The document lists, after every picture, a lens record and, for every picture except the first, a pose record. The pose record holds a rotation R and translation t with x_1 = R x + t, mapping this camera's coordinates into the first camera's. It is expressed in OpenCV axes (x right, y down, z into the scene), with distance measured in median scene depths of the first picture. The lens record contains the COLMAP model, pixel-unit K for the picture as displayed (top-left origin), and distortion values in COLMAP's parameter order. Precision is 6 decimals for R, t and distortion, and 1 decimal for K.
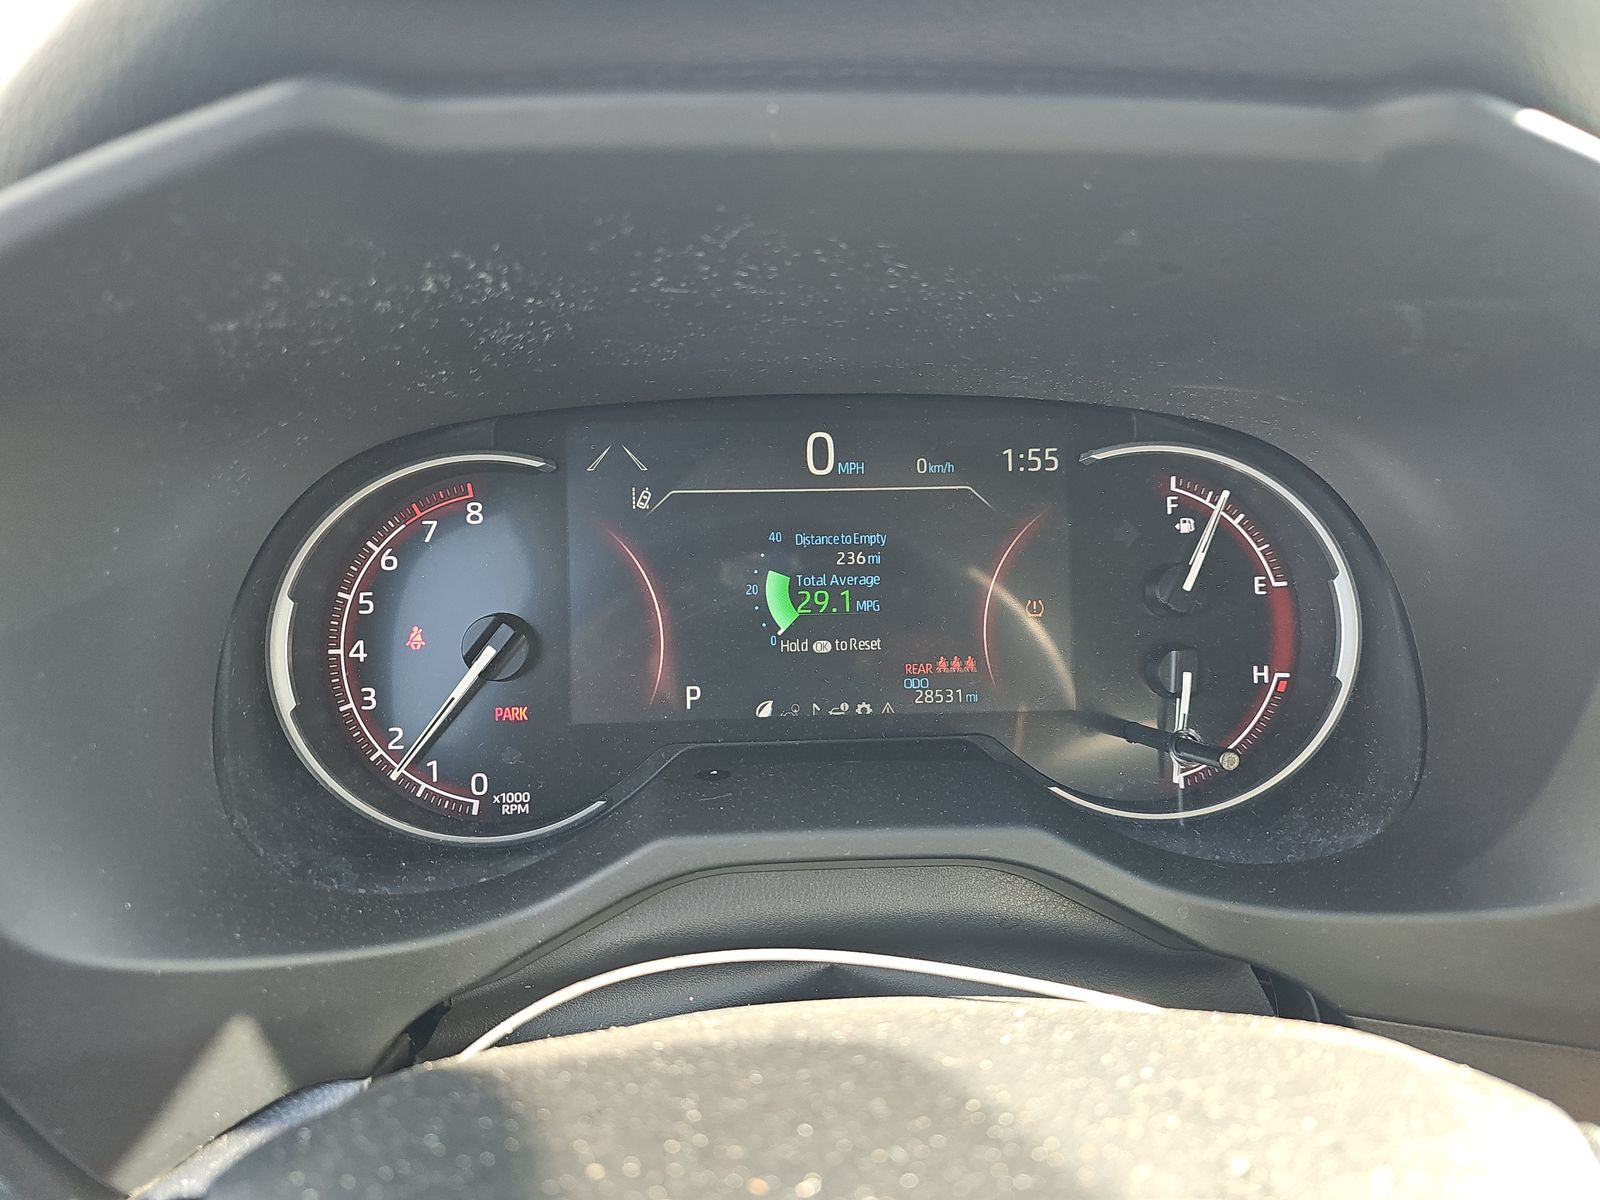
lens RADIAL K [[1100.2, 0, 800.0], [0, 1100.2, 600.0], [0, 0, 1]] dist [0.010065, -0.052453]
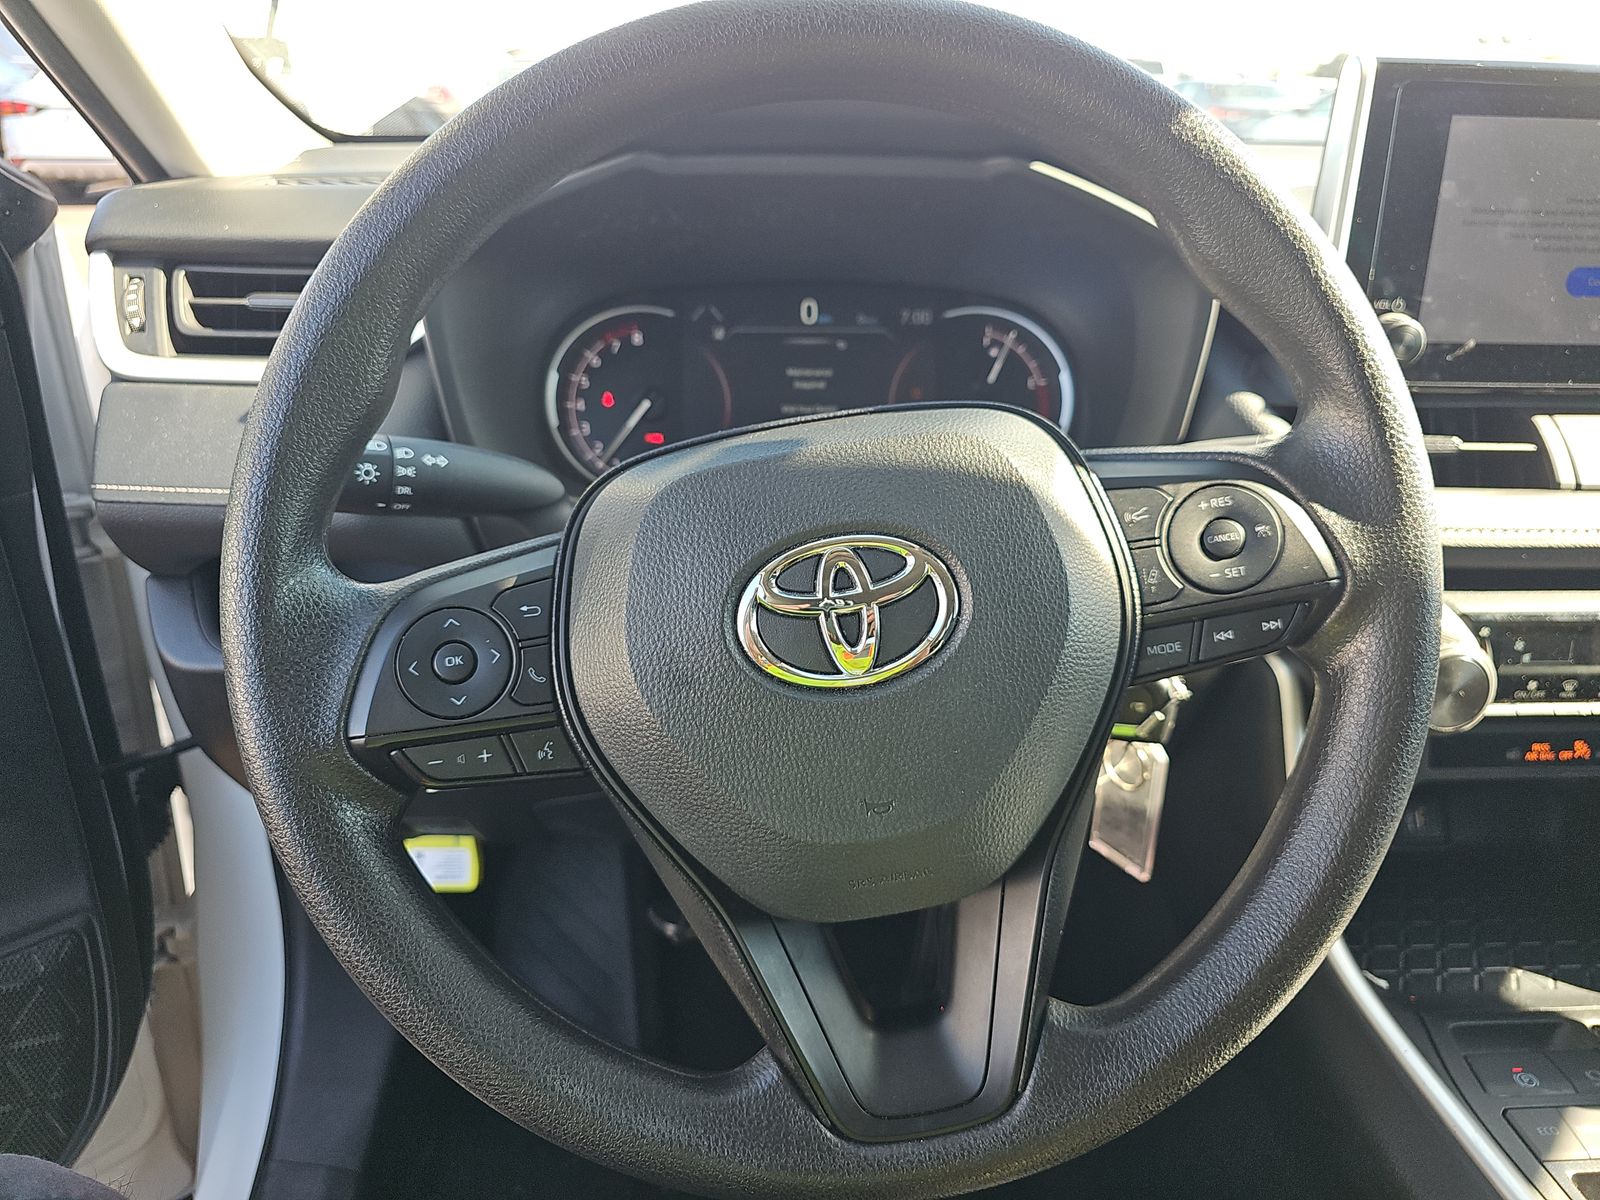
lens RADIAL K [[1100.2, 0, 800.0], [0, 1100.2, 600.0], [0, 0, 1]] dist [0.010065, -0.052453]
pose [[0.999782, 0.014408, -0.015085, 0.039994], [-0.013883, 0.999314, 0.034330, 0.322960], [0.015569, -0.034113, 0.999297, -1.017205]]
